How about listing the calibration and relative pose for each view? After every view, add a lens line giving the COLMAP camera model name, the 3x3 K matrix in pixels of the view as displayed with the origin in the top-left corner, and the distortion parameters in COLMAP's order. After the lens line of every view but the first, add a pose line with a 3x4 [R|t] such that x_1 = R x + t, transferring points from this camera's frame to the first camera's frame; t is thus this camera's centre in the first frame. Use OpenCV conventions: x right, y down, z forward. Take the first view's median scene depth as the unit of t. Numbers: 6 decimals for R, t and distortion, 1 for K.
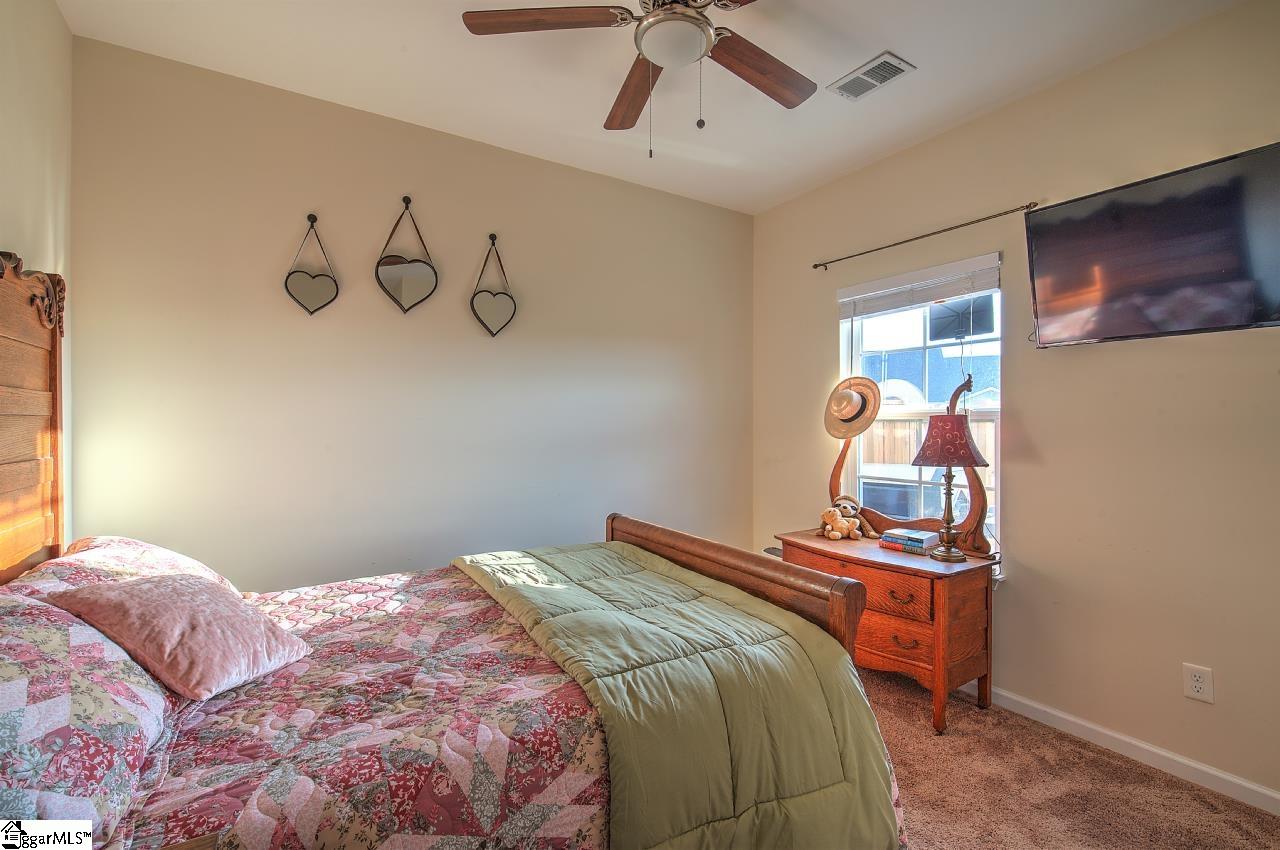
lens RADIAL K [[564.9, 0, 639.8], [0, 564.9, 421.6], [0, 0, 1]] dist [-0.000279, -0.002260]
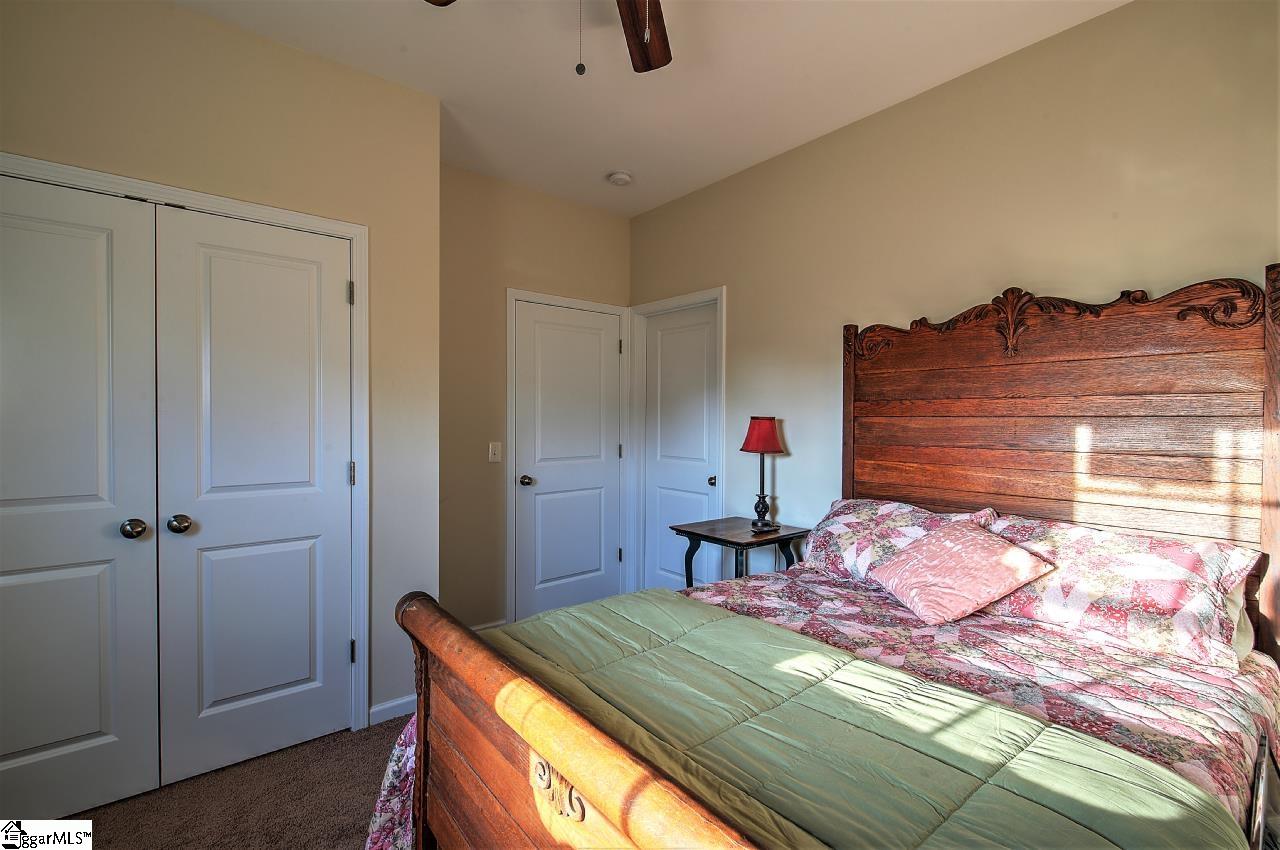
lens RADIAL K [[564.9, 0, 640.3], [0, 564.9, 424.2], [0, 0, 1]] dist [-0.000279, -0.002260]
pose [[-0.991019, -0.002891, -0.133693, 0.125114], [-0.004317, 0.999937, 0.010383, -0.001190], [0.133654, 0.010867, -0.990968, 1.771263]]
